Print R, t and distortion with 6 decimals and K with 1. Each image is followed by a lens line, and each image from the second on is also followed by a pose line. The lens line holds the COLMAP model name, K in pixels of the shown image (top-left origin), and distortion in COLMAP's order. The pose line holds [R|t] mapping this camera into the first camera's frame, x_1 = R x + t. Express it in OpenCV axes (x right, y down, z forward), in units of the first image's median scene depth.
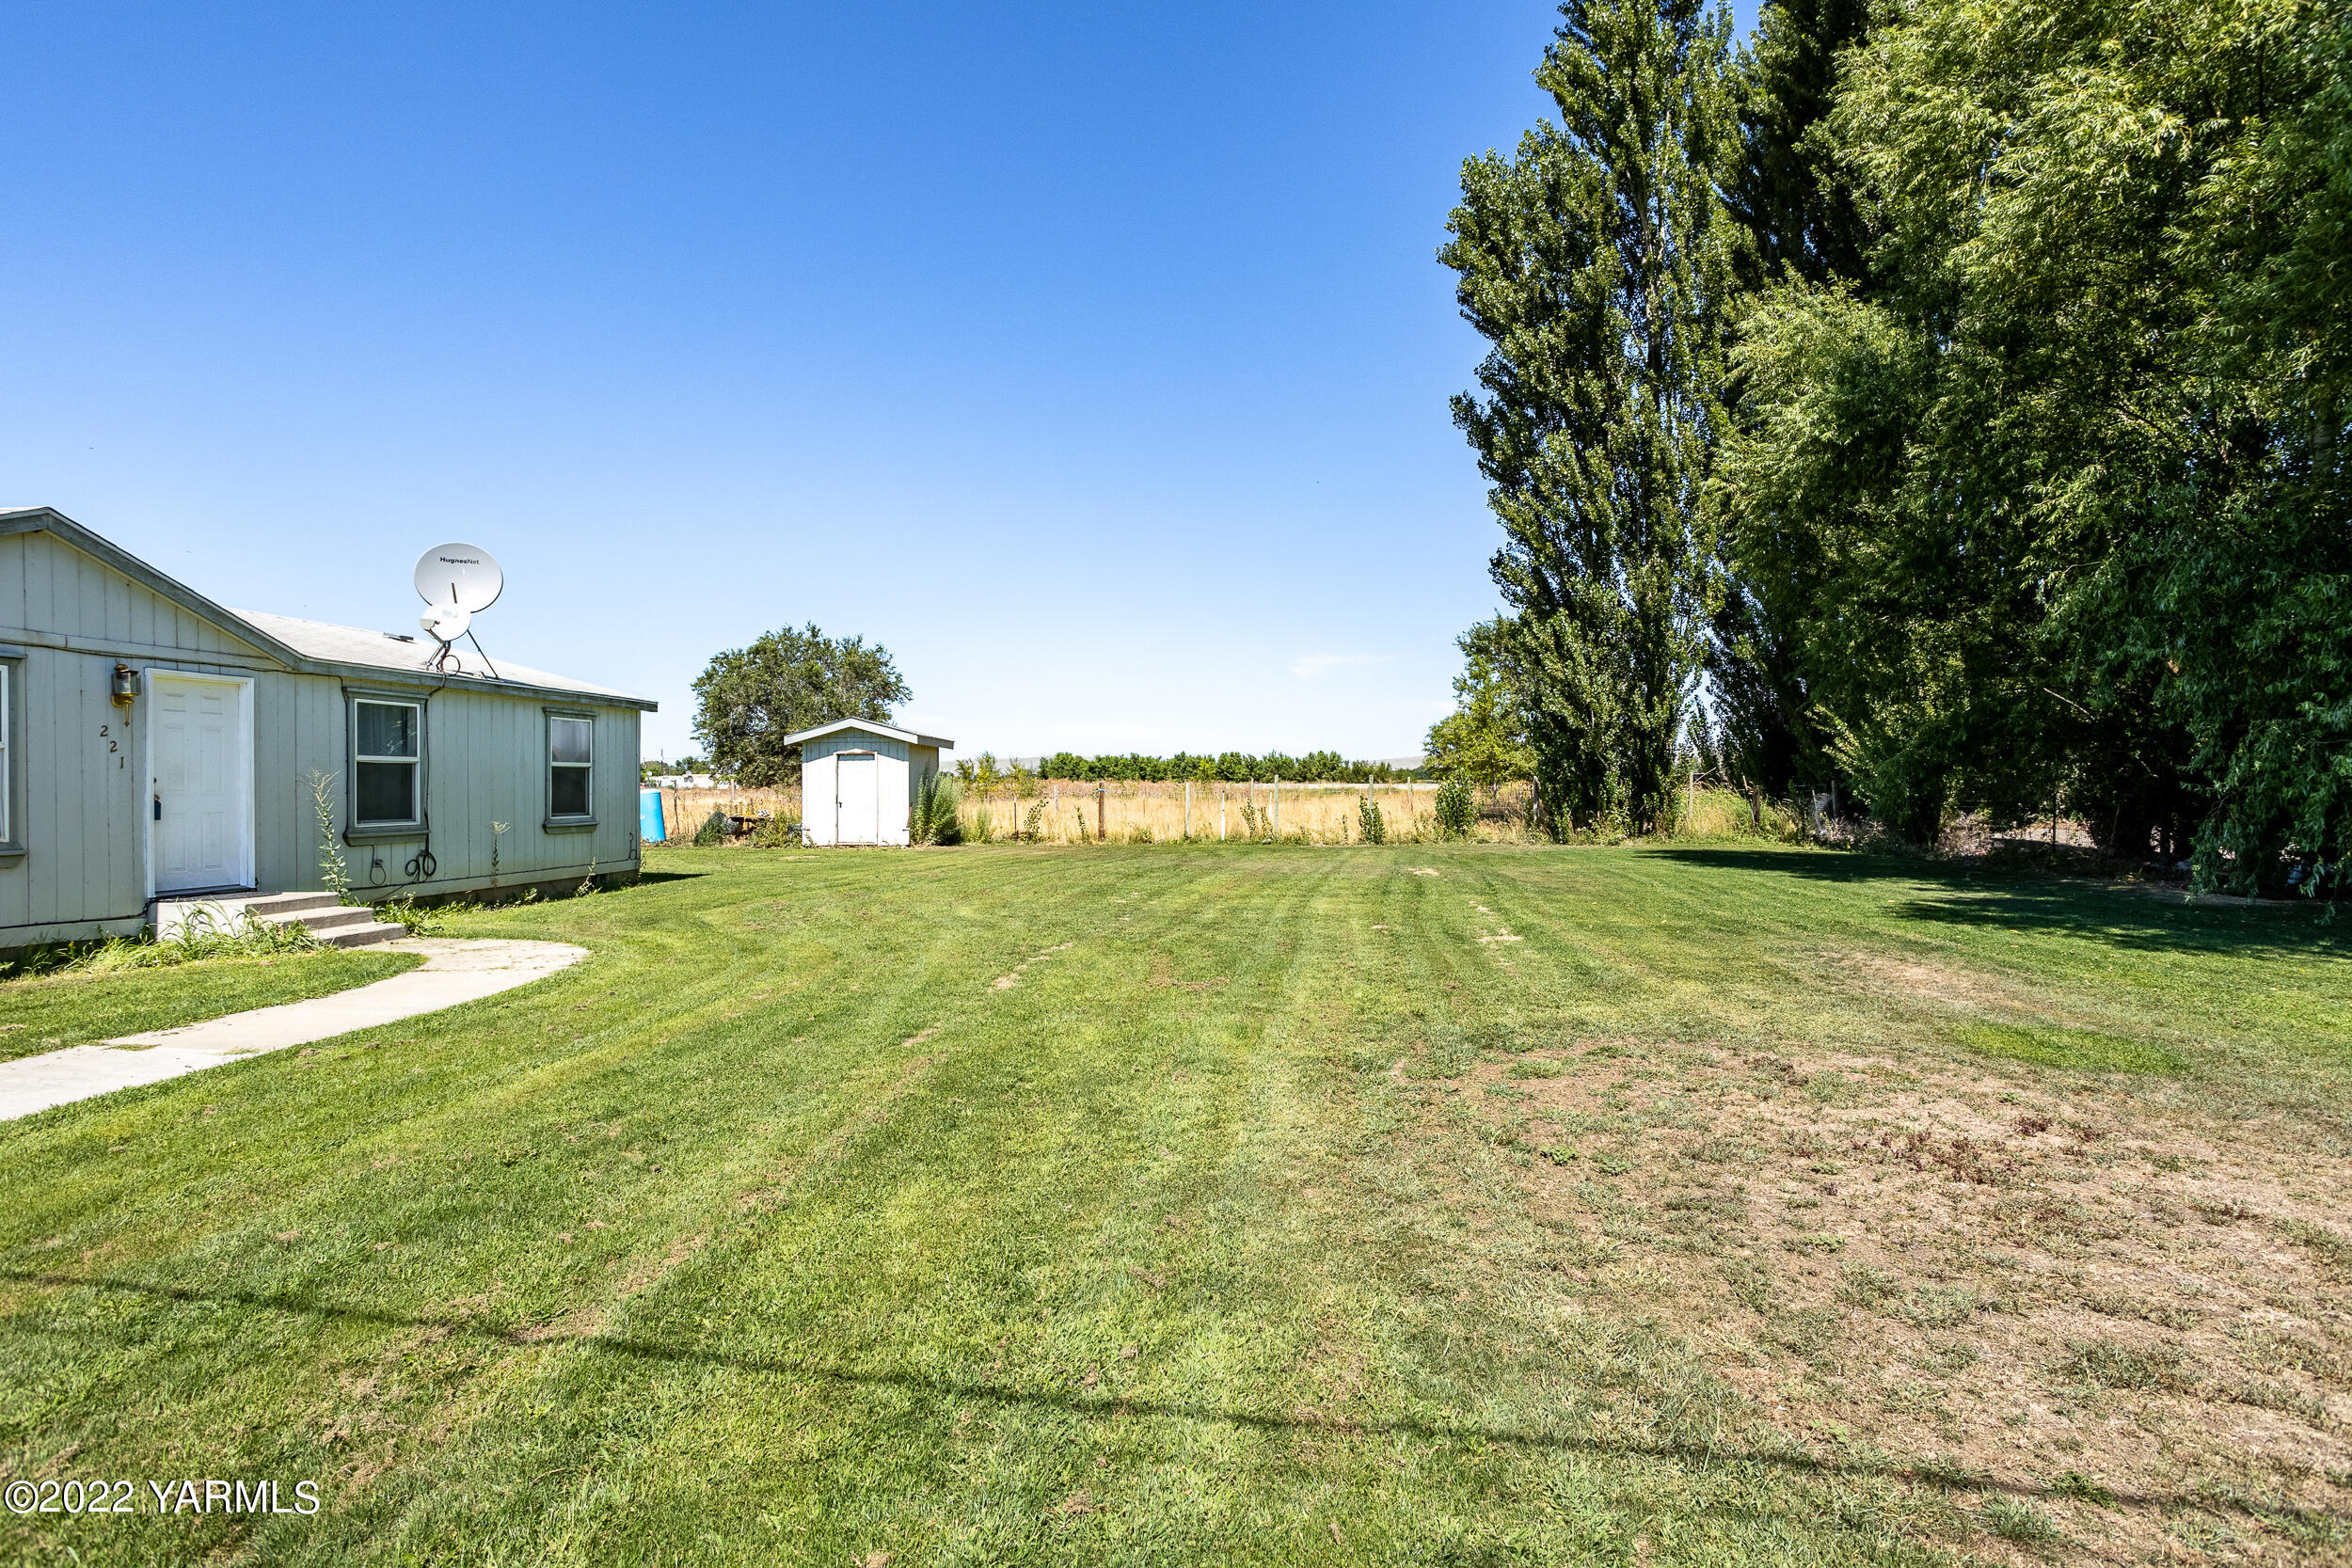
lens RADIAL K [[1168.1, 0, 1179.2], [0, 1168.1, 800.6], [0, 0, 1]] dist [-0.024967, -0.000253]
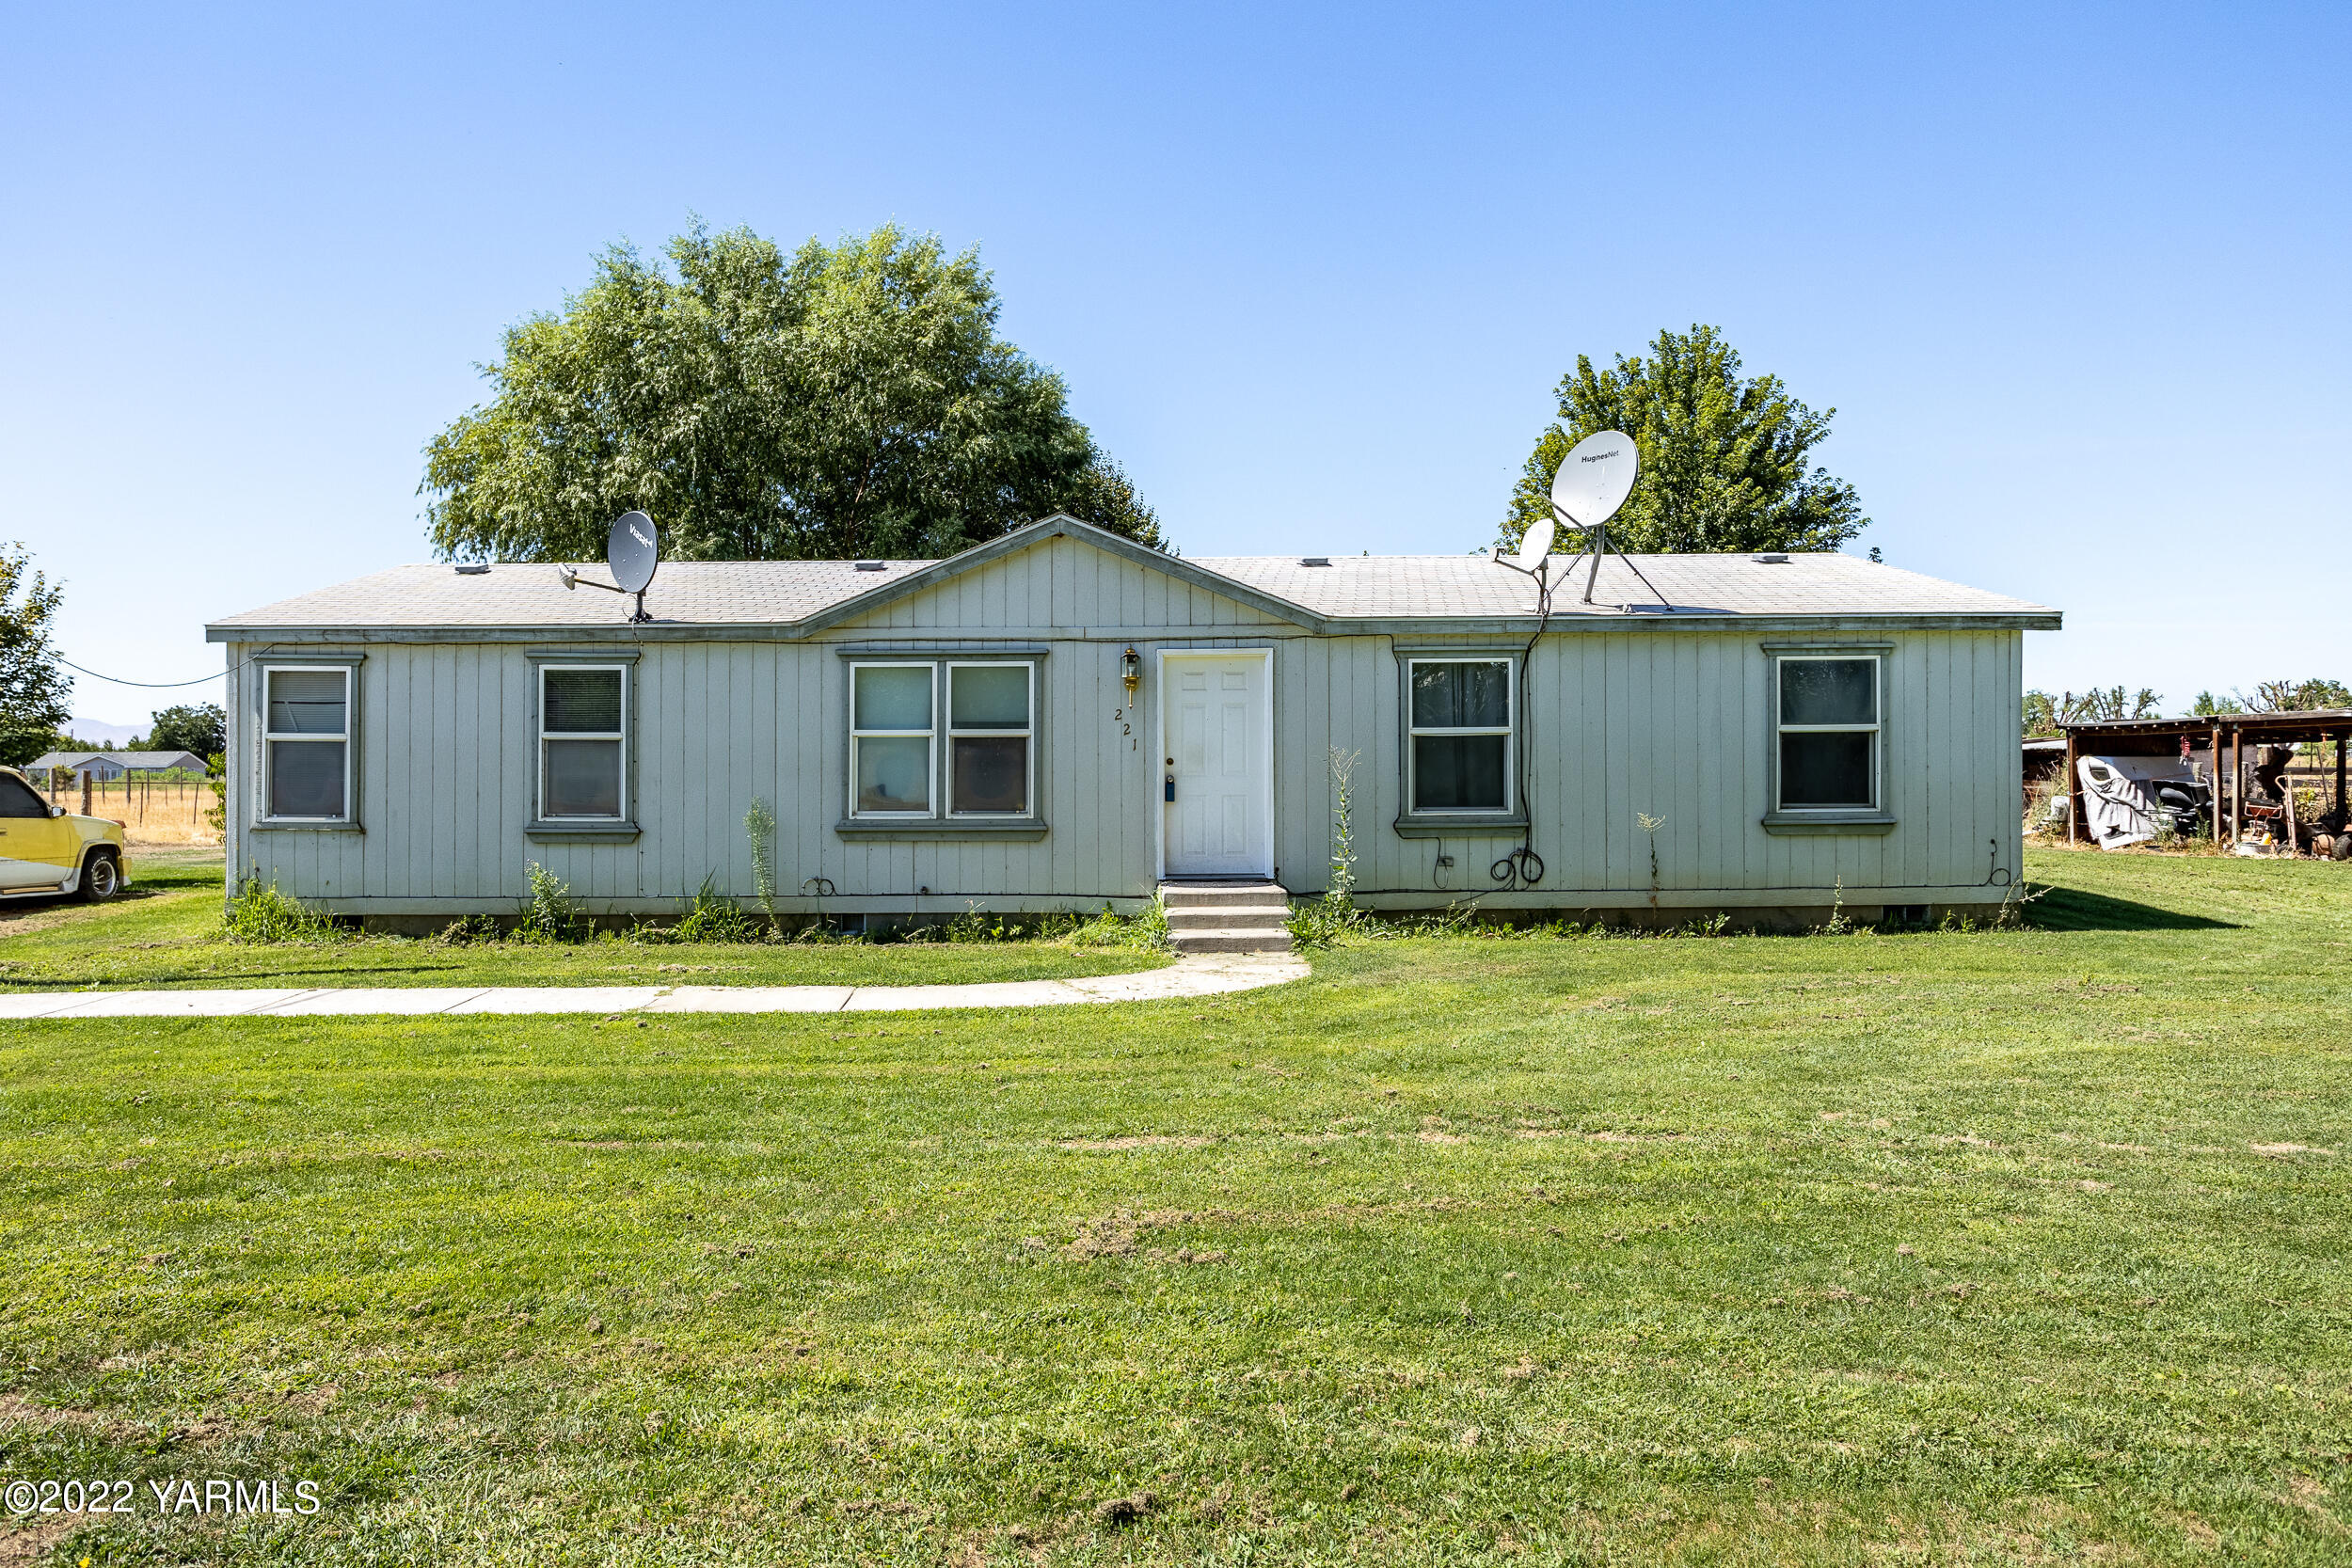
lens RADIAL K [[1596.7, 0, 1112.5], [0, 1596.7, 761.1], [0, 0, 1]] dist [-0.016656, 0.002764]
pose [[0.103438, -0.023677, -0.994354, 0.372306], [-0.004564, 0.999695, -0.024279, 0.012438], [0.994625, 0.007050, 0.103299, 0.630387]]
